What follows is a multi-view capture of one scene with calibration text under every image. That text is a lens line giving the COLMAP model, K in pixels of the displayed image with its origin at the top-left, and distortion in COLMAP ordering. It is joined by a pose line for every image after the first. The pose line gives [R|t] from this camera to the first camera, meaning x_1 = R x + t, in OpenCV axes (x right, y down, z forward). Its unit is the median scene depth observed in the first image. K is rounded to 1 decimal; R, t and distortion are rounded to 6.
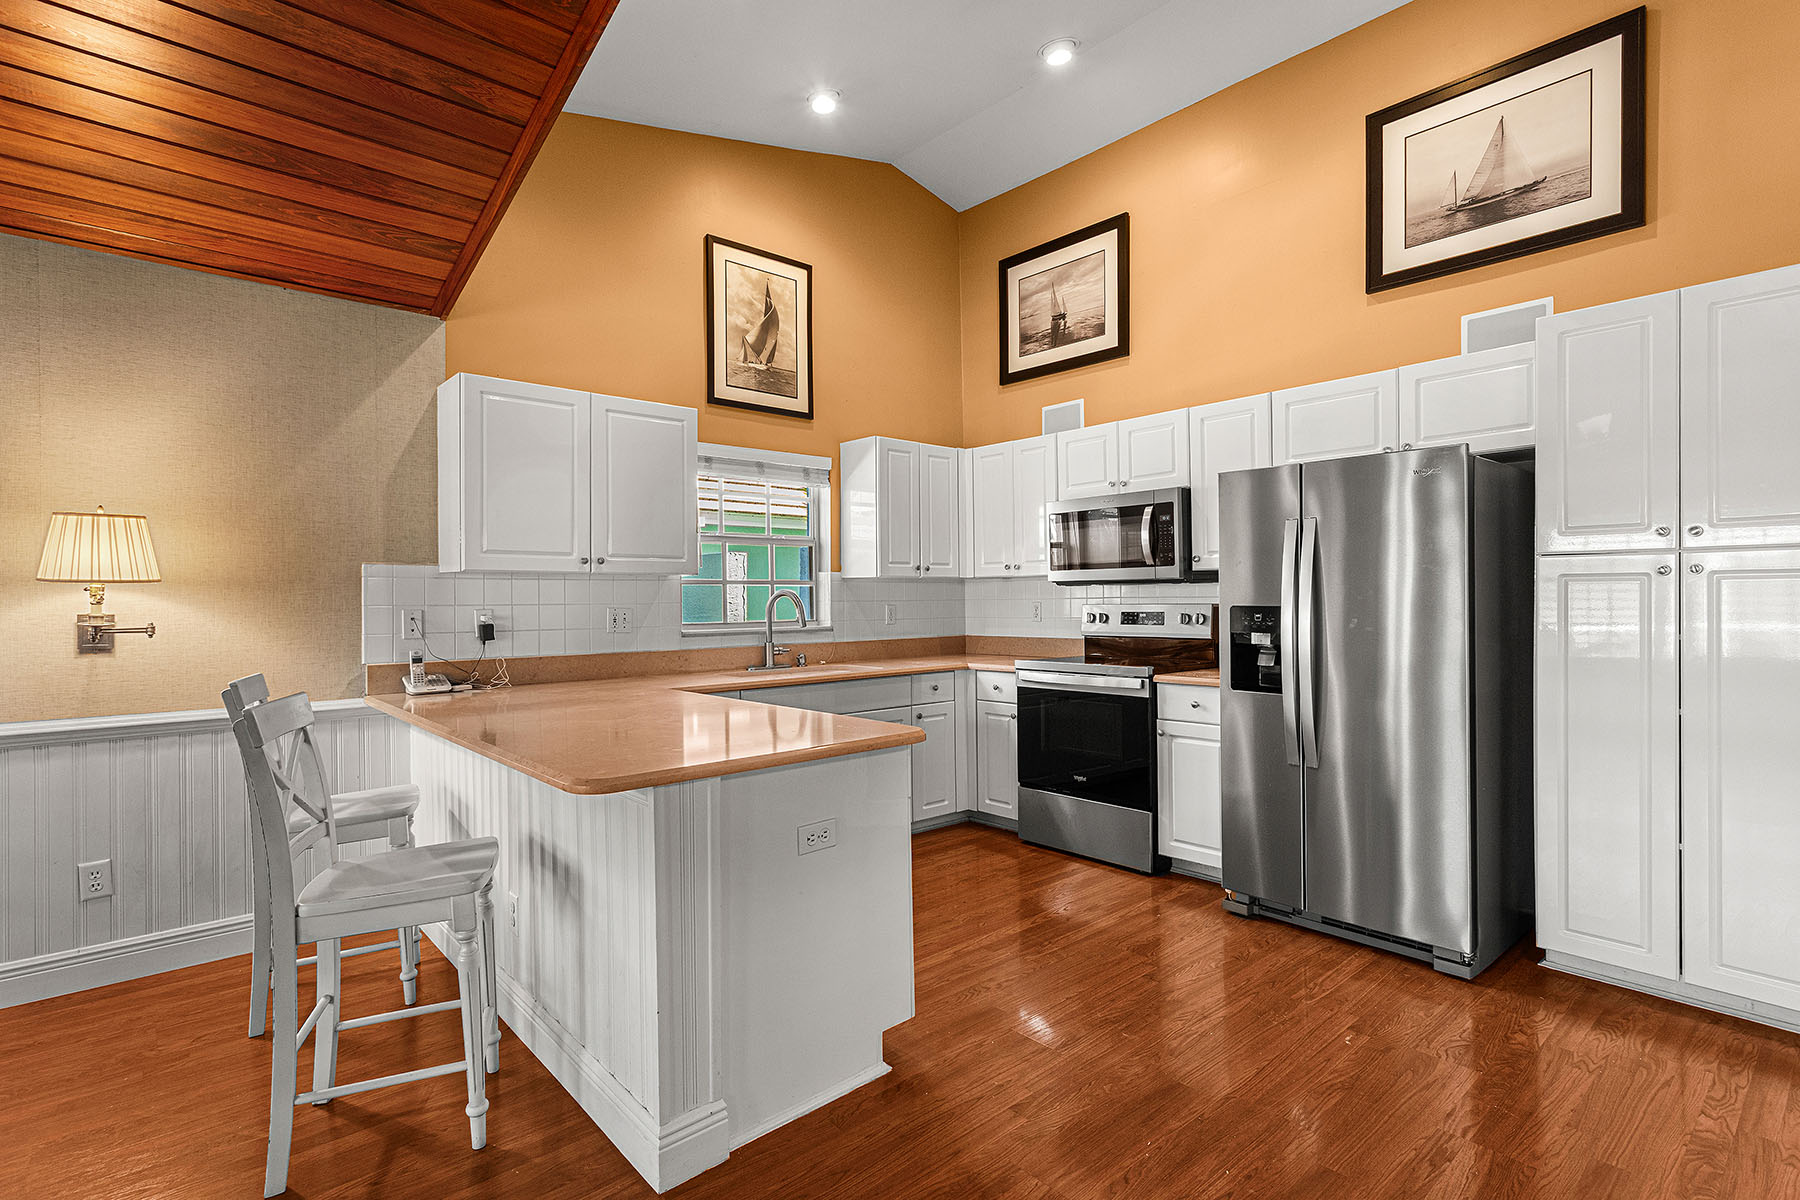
lens RADIAL K [[867.6, 0, 900.0], [0, 867.6, 600.0], [0, 0, 1]] dist [0.001422, 0.001011]
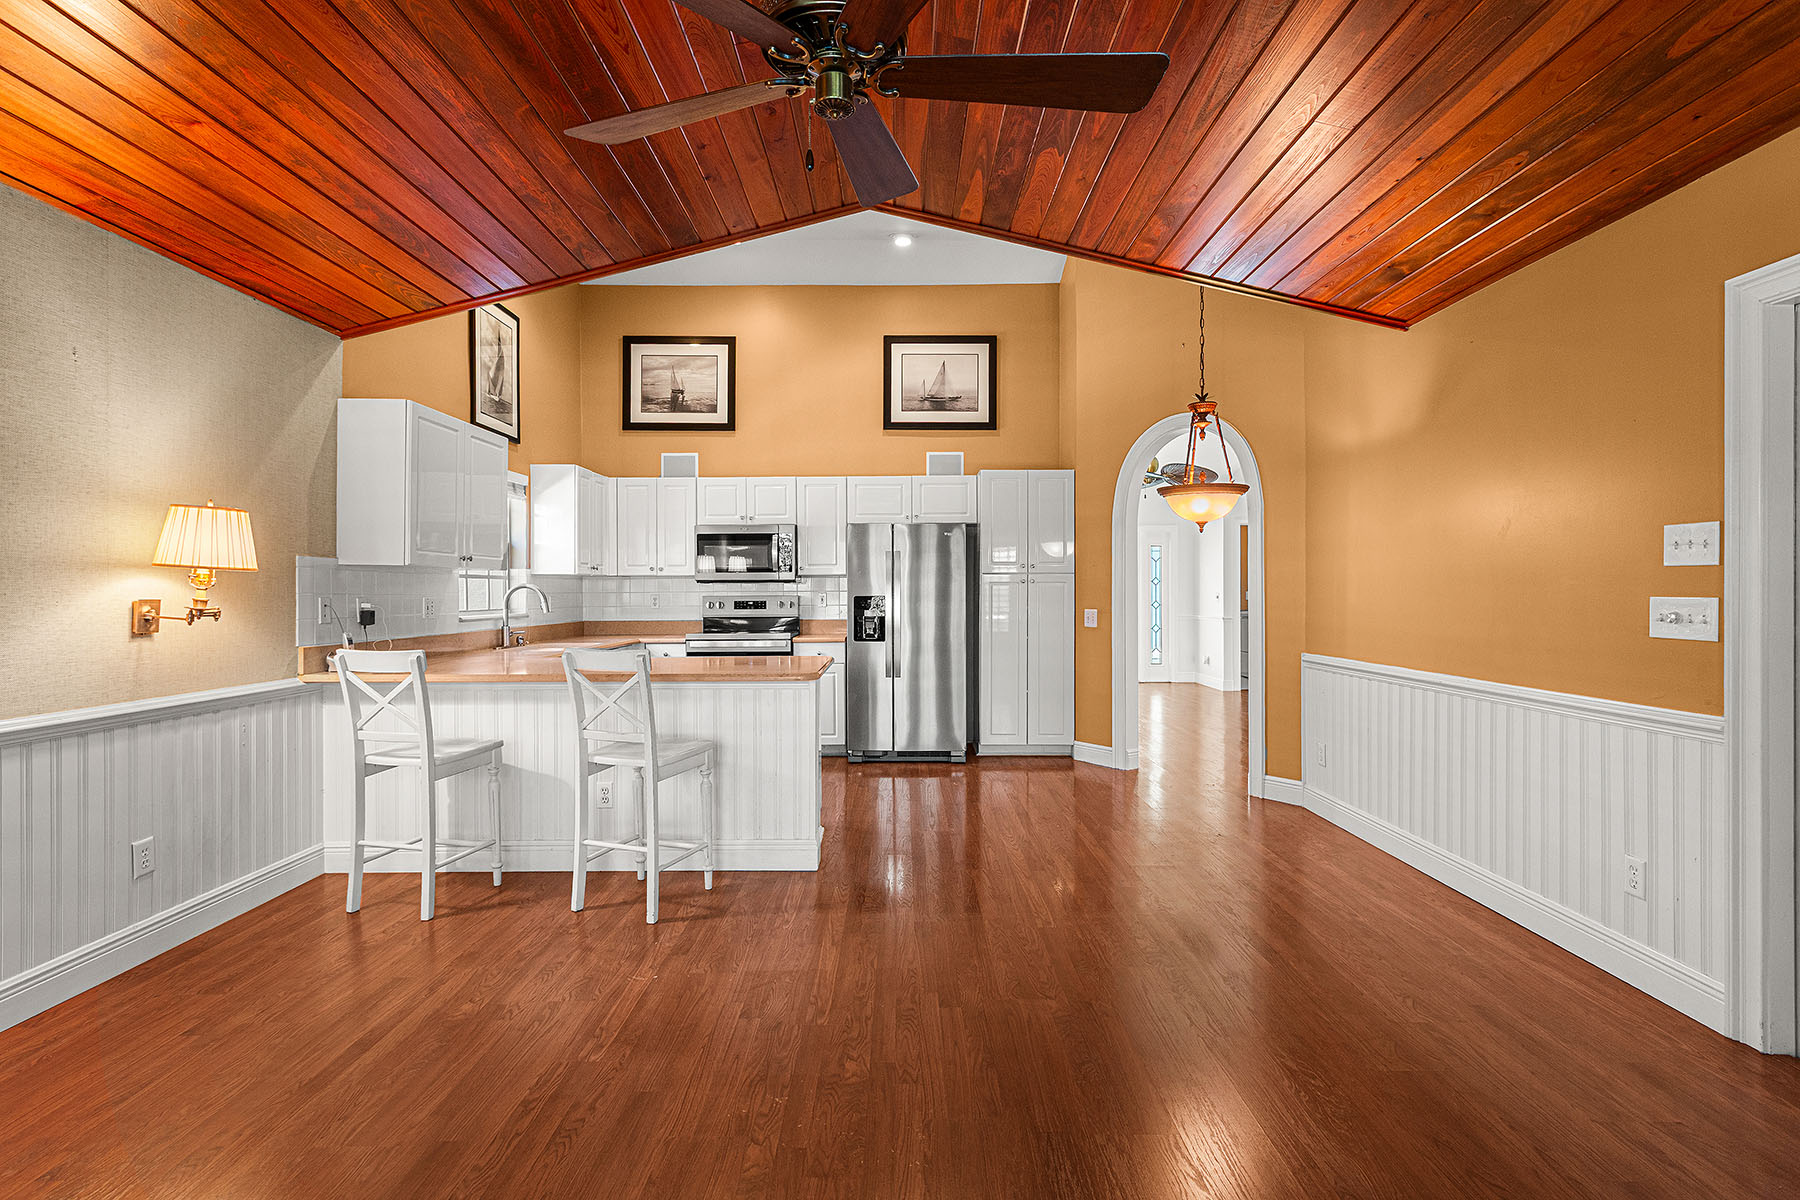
lens RADIAL K [[874.4, 0, 896.1], [0, 874.4, 592.2], [0, 0, 1]] dist [0.003150, 0.002418]
pose [[0.665572, 0.005984, 0.746310, -0.702901], [-0.002172, 0.999979, -0.006080, 0.007418], [-0.746330, 0.002426, 0.665571, -0.227948]]
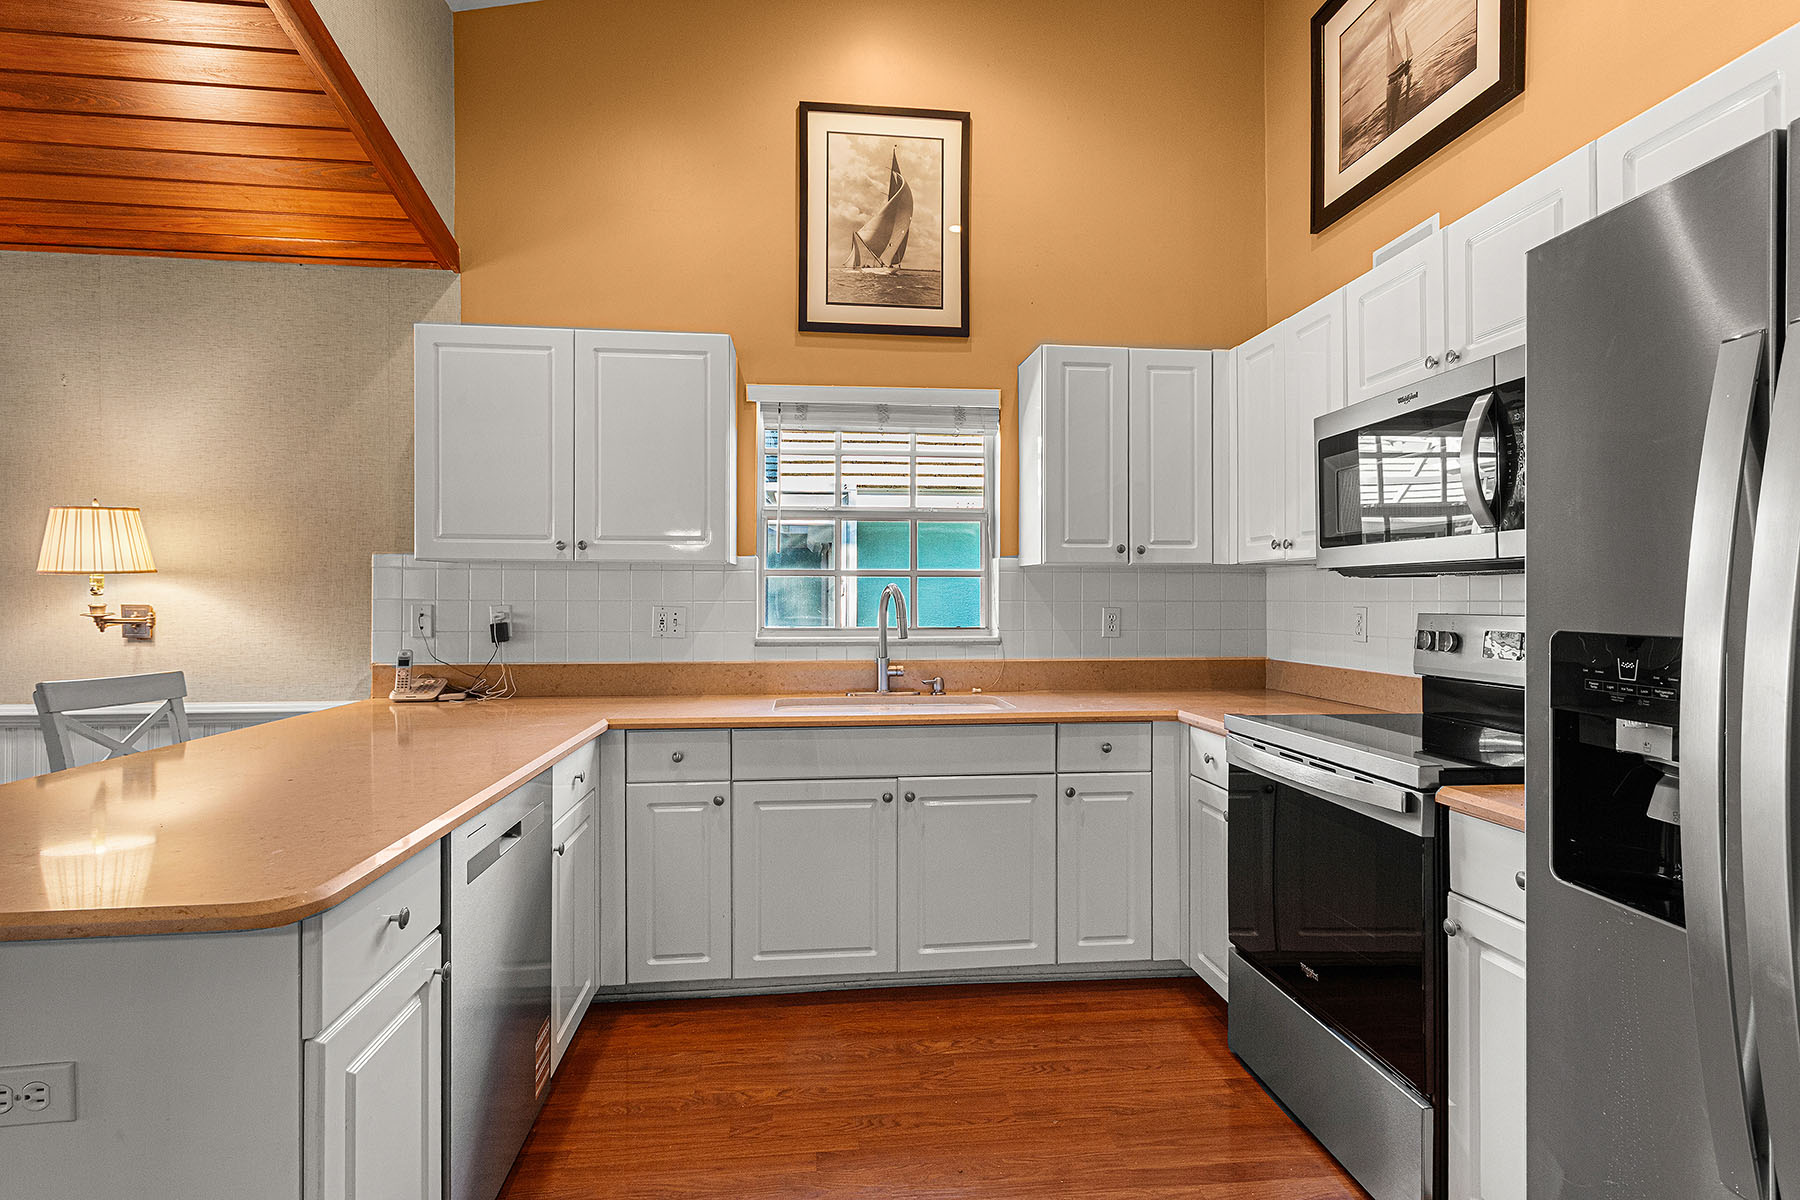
lens RADIAL K [[882.8, 0, 897.4], [0, 882.8, 597.8], [0, 0, 1]] dist [0.001042, 0.000787]
pose [[0.814917, 0.010887, -0.579475, 0.275422], [-0.009970, 0.999939, 0.004765, -0.003835], [0.579492, 0.001894, 0.814976, 0.419627]]
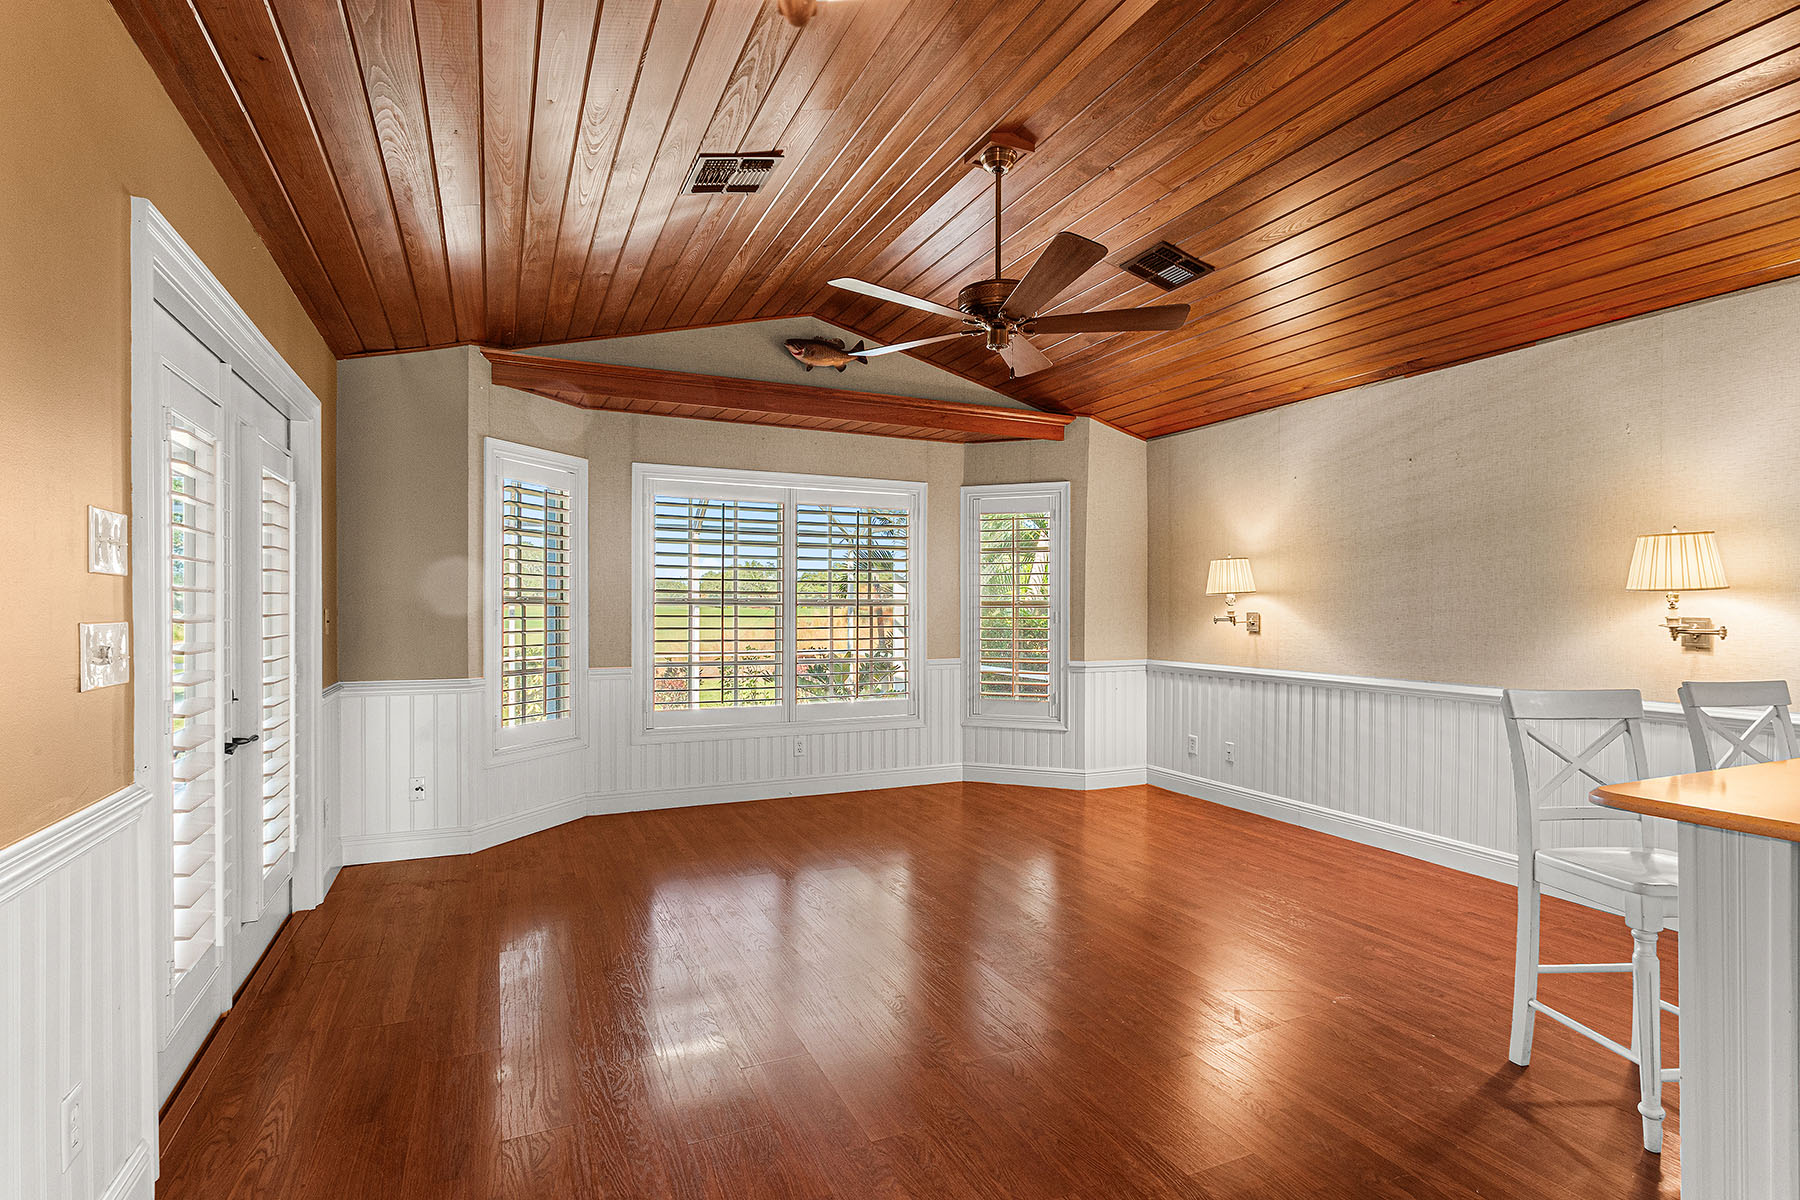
lens RADIAL K [[882.8, 0, 897.4], [0, 882.8, 597.8], [0, 0, 1]] dist [0.001042, 0.000787]
pose [[-0.288826, 0.000210, -0.957382, 0.329223], [-0.003019, 0.999995, 0.001131, -0.004993], [0.957377, 0.003217, -0.288824, 0.199570]]
